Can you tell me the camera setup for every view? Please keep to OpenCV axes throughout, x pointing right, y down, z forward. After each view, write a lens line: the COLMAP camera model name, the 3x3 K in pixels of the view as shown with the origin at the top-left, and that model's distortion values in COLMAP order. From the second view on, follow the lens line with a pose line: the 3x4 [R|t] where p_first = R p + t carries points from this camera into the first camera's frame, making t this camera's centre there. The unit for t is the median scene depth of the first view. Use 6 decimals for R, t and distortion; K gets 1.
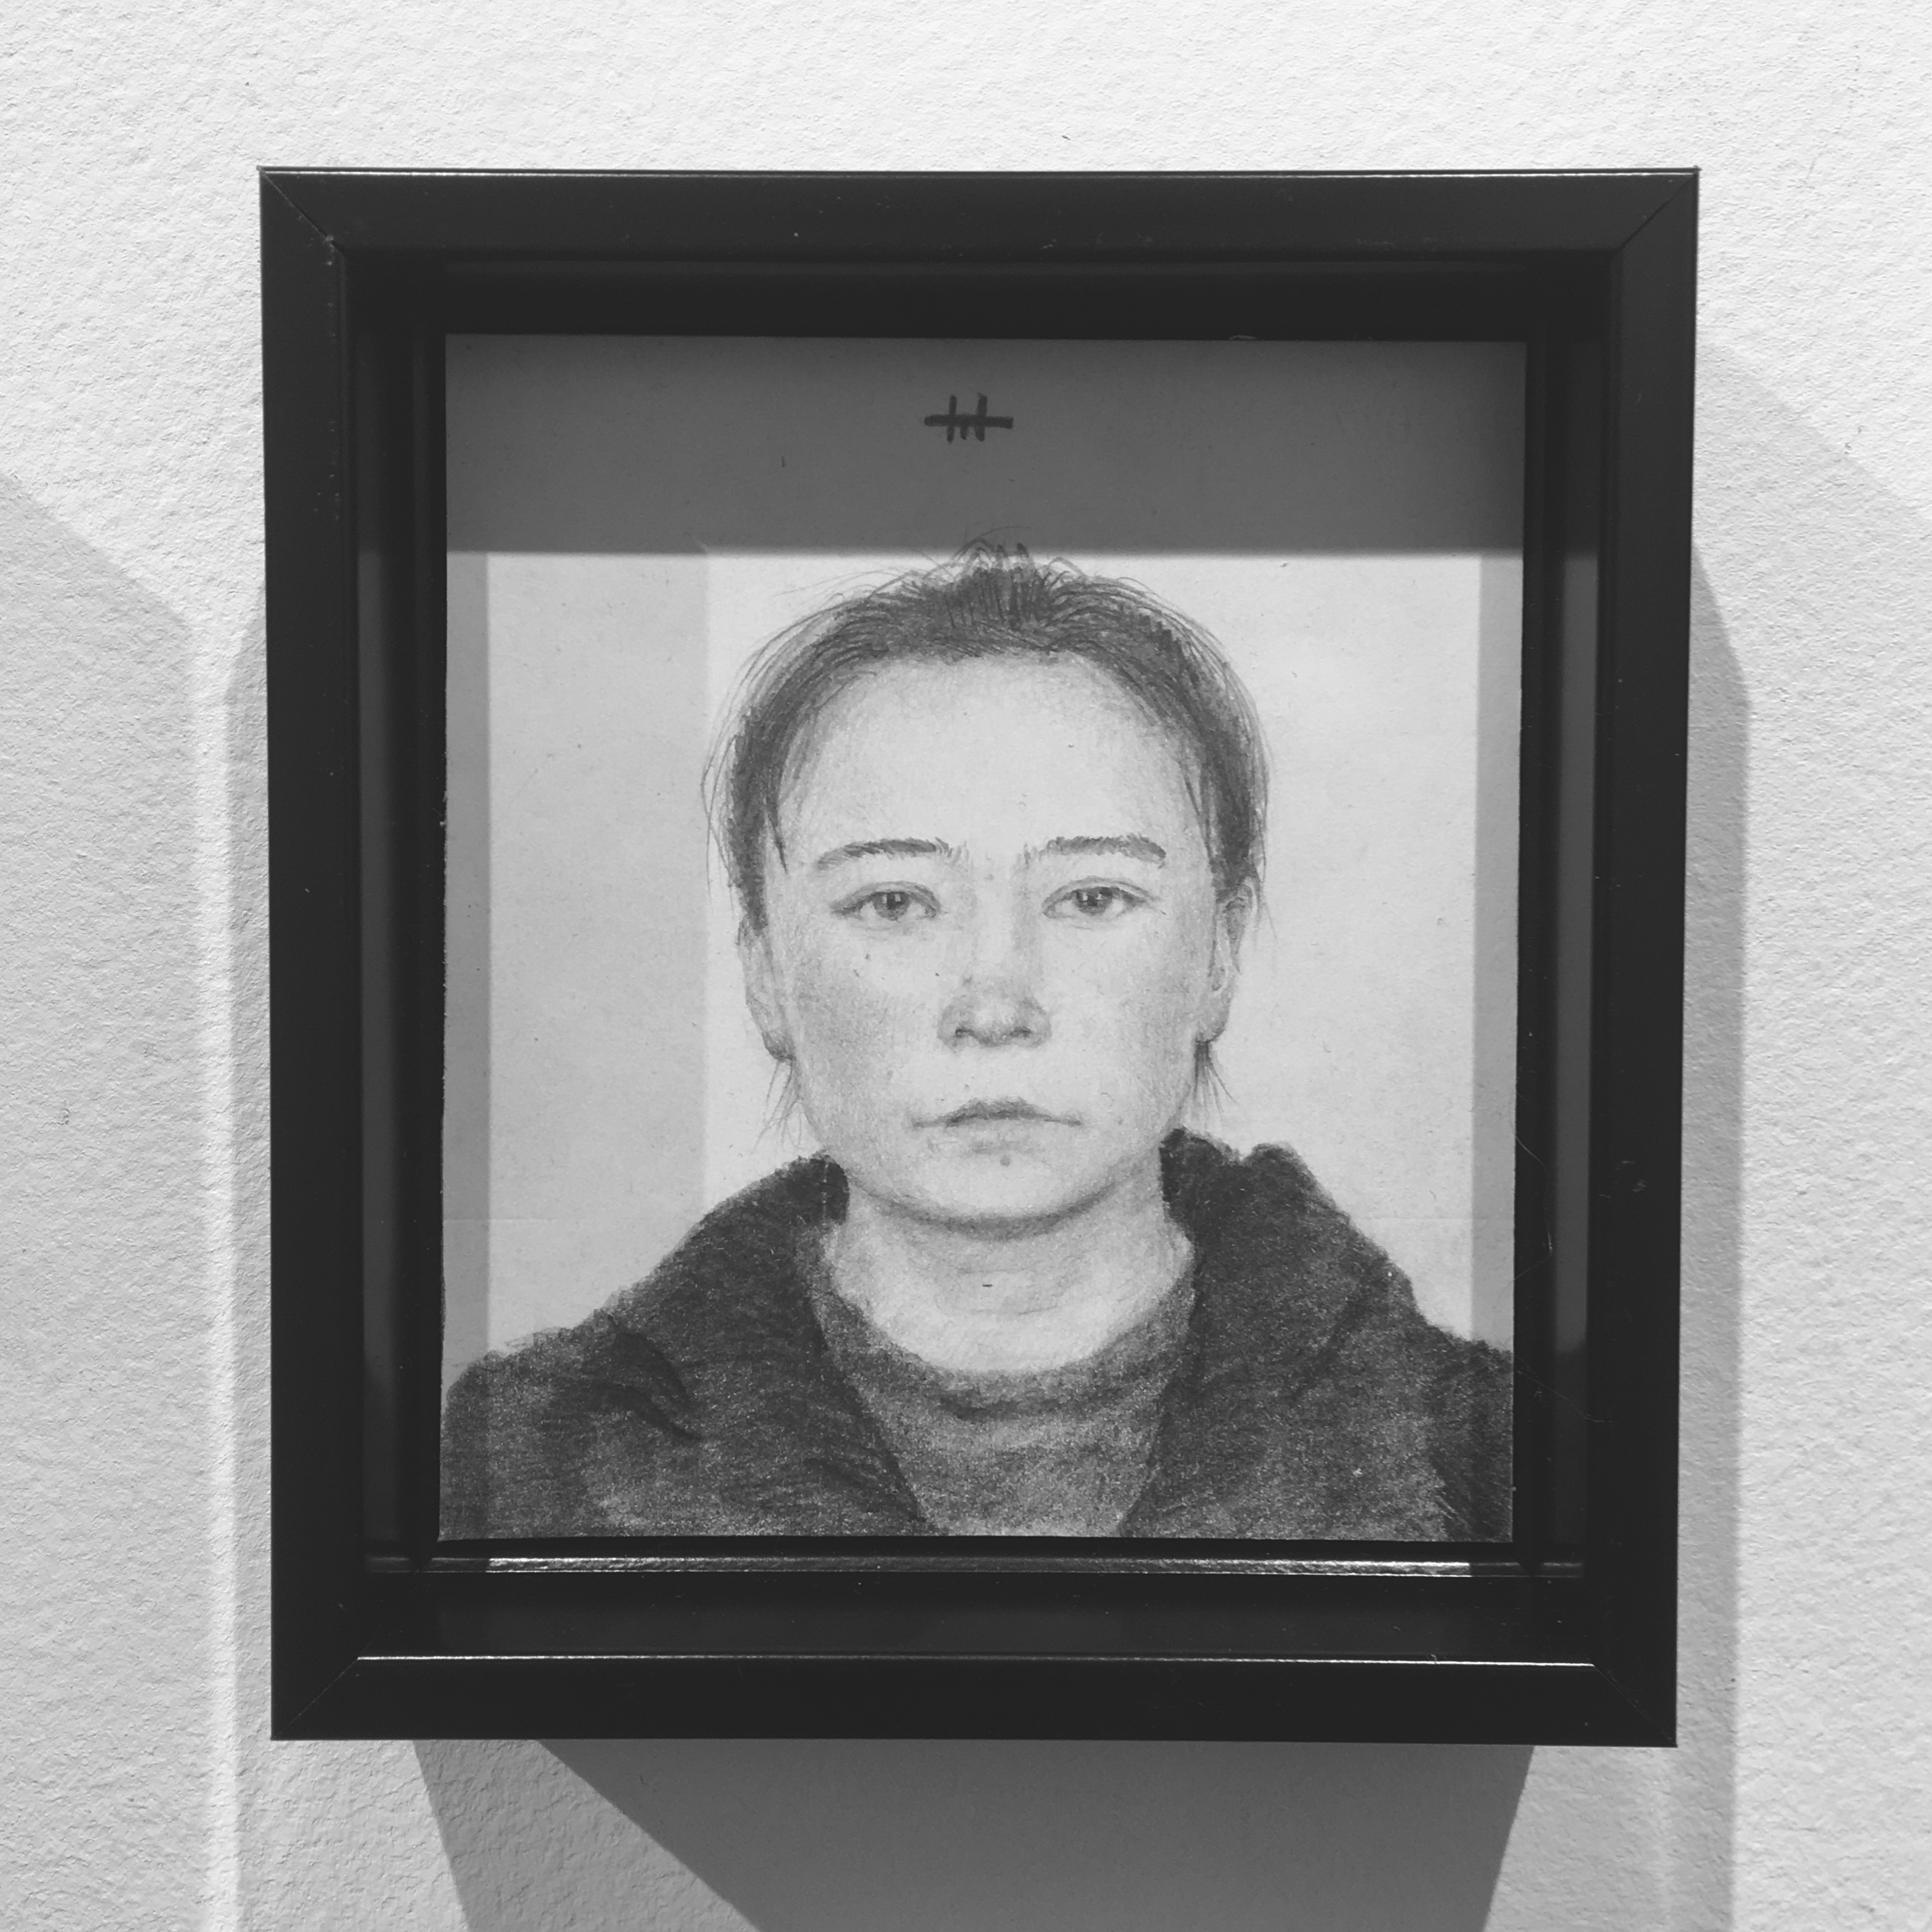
lens RADIAL K [[2779.9, 0, 967.1], [0, 2779.9, 963.5], [0, 0, 1]] dist [0.031311, 0.000000]
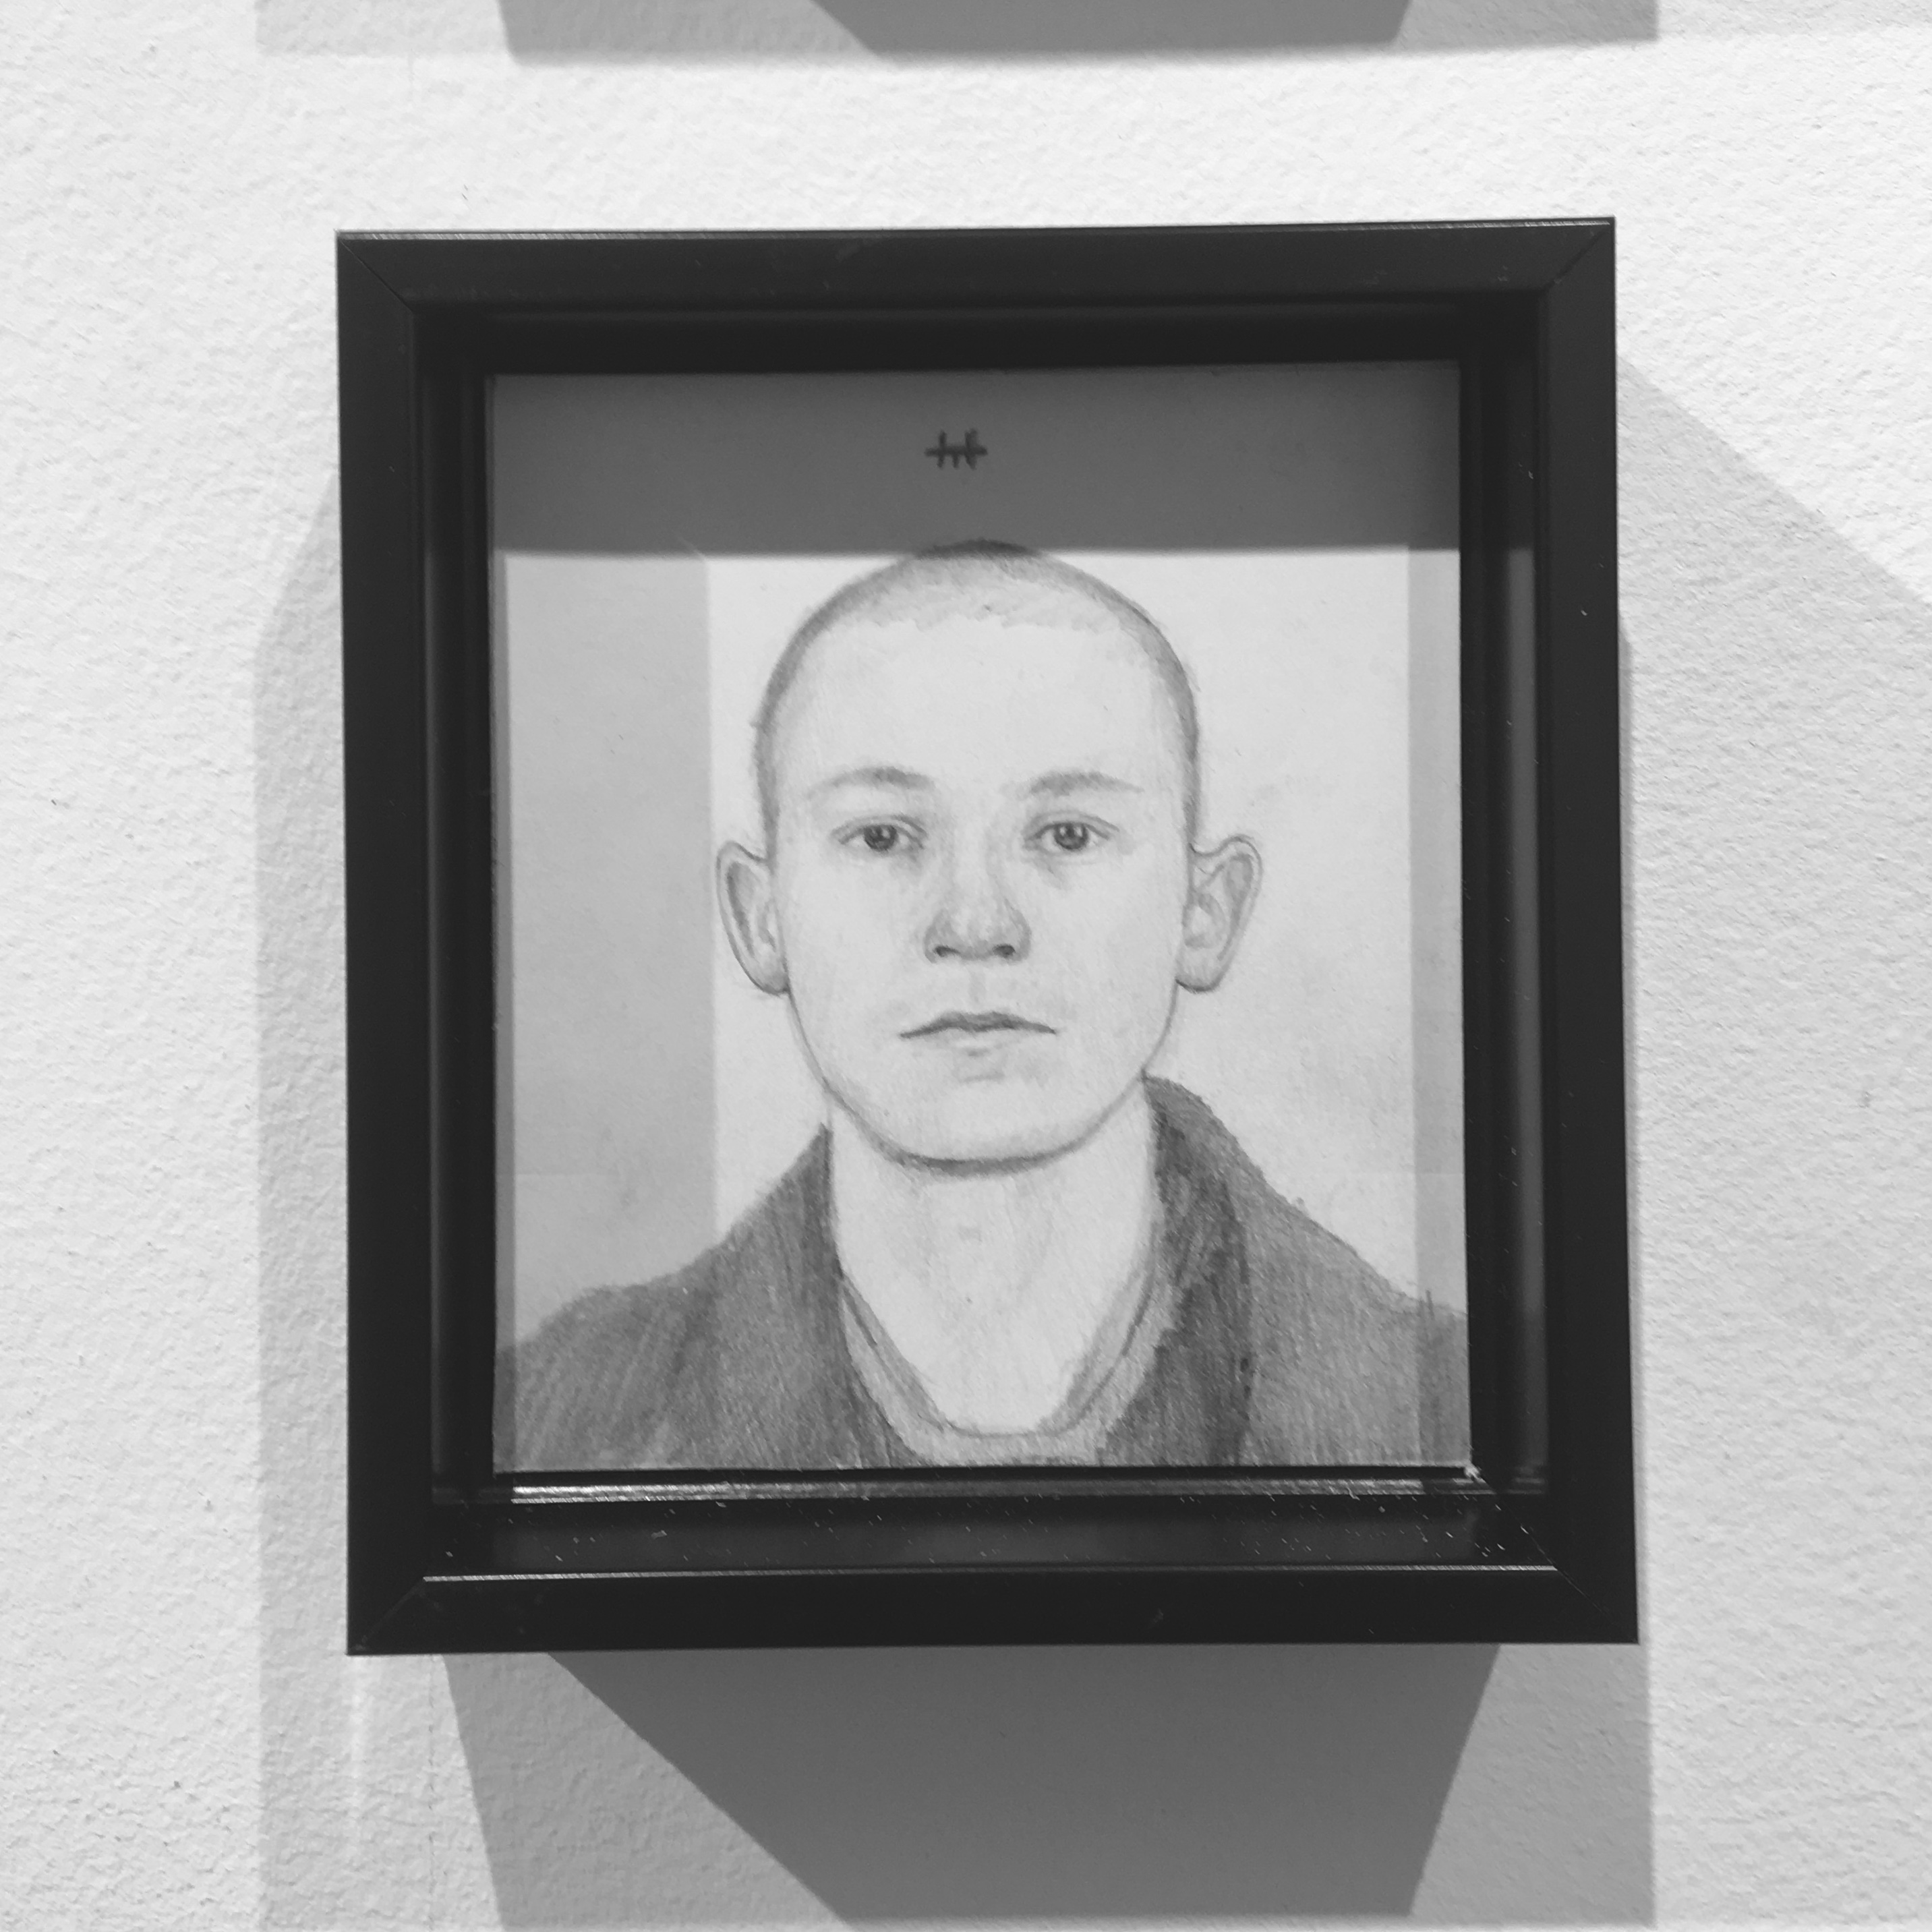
lens RADIAL K [[2521.2, 0, 946.2], [0, 2521.2, 871.7], [0, 0, 1]] dist [0.031994, 0.000000]
pose [[0.999882, -0.010168, -0.011527, -0.667689], [0.009854, 0.999588, -0.026946, -0.010564], [0.011797, 0.026829, 0.999570, 0.012759]]
